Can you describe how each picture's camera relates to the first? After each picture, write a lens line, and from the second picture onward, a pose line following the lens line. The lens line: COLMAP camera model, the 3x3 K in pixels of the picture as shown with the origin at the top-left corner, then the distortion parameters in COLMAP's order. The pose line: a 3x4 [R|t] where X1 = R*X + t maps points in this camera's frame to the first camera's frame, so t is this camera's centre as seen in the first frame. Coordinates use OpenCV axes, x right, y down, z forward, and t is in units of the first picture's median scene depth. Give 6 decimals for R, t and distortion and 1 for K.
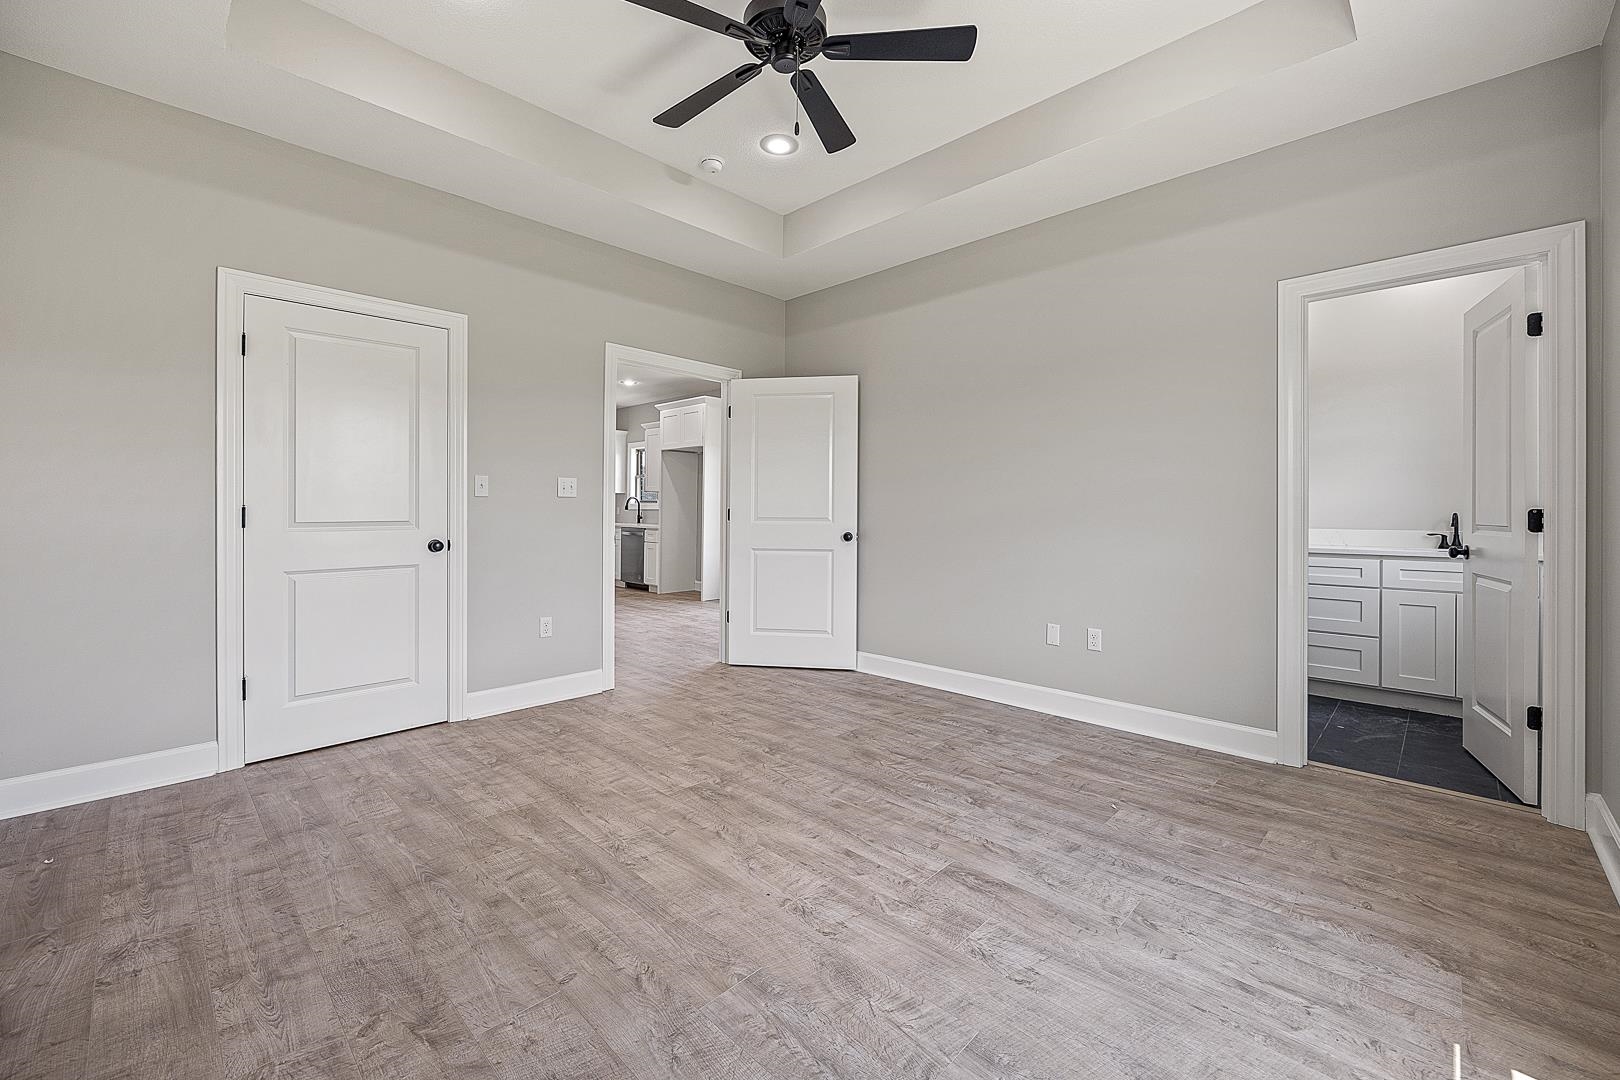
lens RADIAL K [[651.7, 0, 810.3], [0, 651.7, 517.3], [0, 0, 1]] dist [-0.005008, 0.000216]
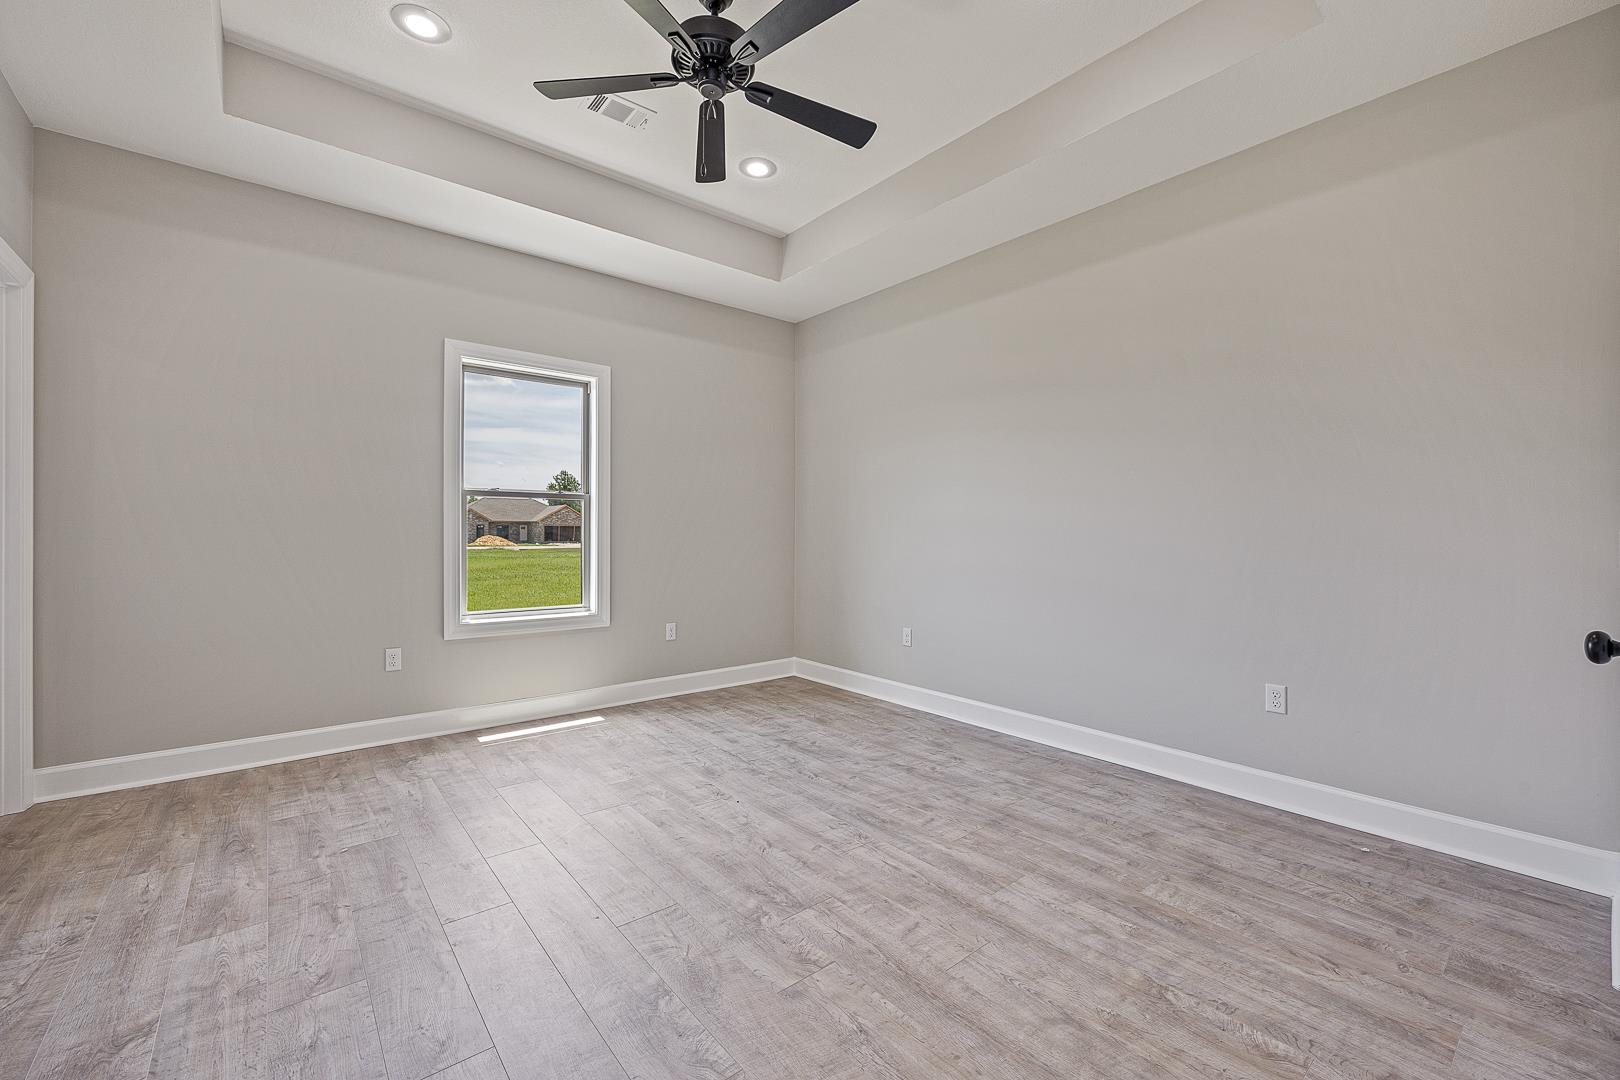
lens RADIAL K [[651.7, 0, 810.3], [0, 651.7, 517.3], [0, 0, 1]] dist [-0.005008, 0.000216]
pose [[-0.993700, -0.002828, 0.112037, -0.320874], [-0.004421, 0.999893, -0.013969, -0.019774], [-0.111985, -0.014376, -0.993606, 2.033212]]
